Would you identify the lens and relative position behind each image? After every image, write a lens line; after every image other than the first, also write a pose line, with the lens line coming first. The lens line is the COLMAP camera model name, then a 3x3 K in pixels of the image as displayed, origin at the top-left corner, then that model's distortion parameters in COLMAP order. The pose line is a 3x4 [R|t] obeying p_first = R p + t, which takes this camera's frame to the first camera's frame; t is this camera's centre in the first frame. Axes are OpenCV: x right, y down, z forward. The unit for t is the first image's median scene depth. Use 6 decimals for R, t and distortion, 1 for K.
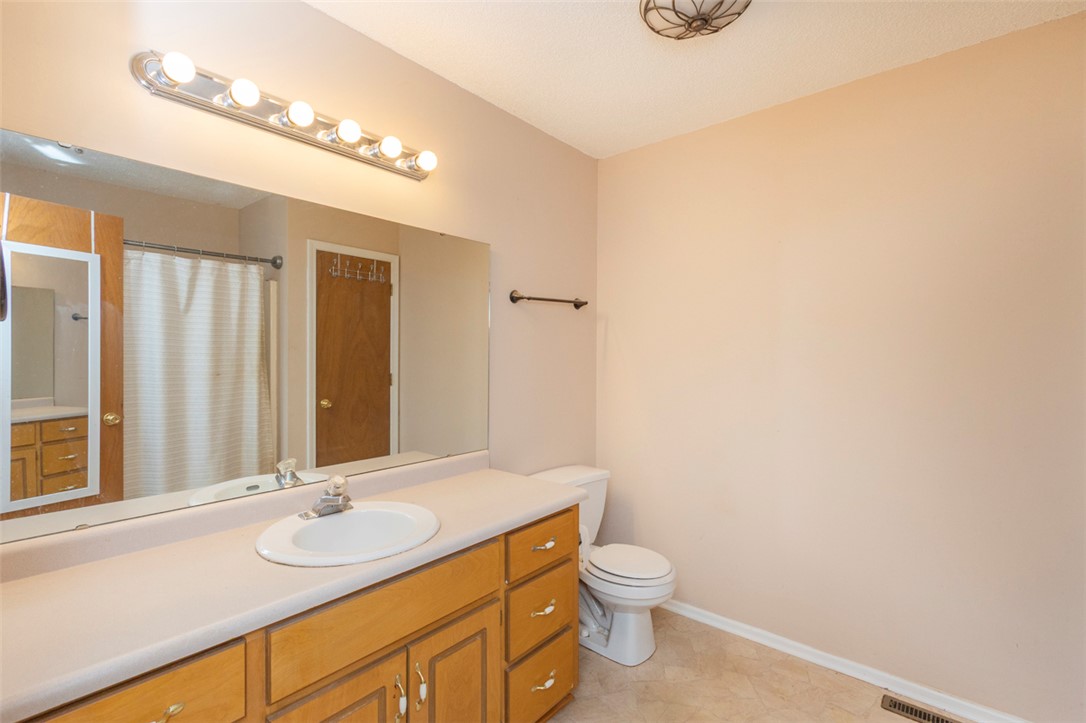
lens RADIAL K [[494.1, 0, 544.2], [0, 494.1, 358.3], [0, 0, 1]] dist [0.002409, -0.000729]
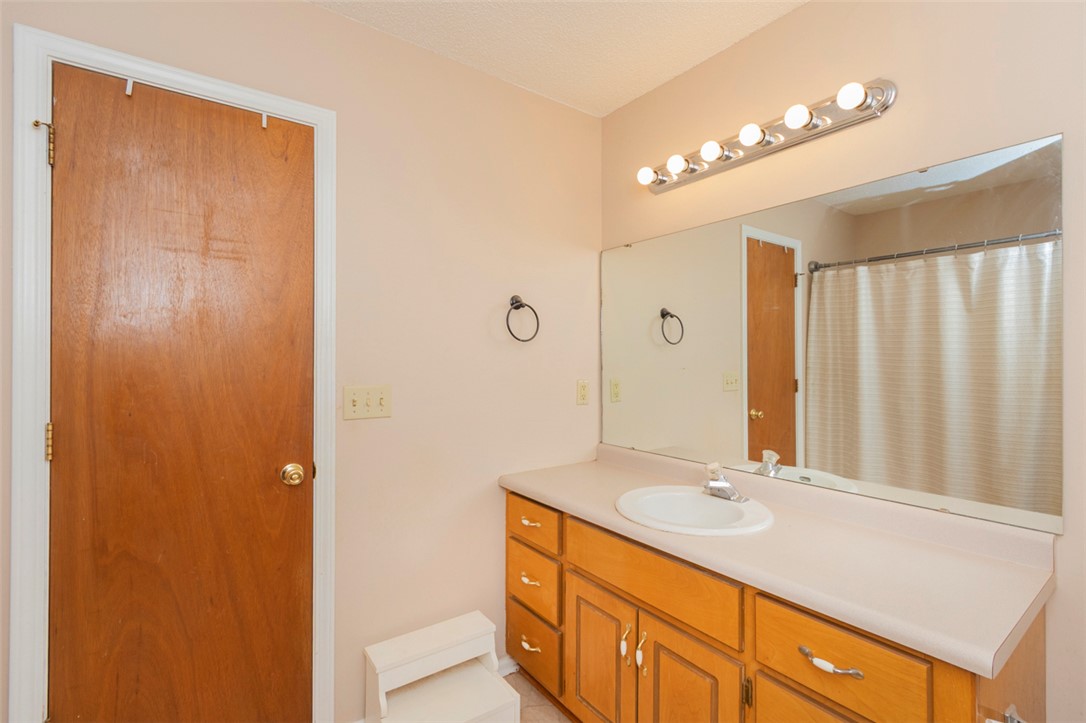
lens RADIAL K [[494.1, 0, 544.2], [0, 494.1, 358.3], [0, 0, 1]] dist [0.002409, -0.000729]
pose [[-0.234086, -0.001614, -0.972215, 0.720490], [-0.004872, 0.999988, -0.000487, 0.005065], [0.972204, 0.004623, -0.234091, 0.855679]]
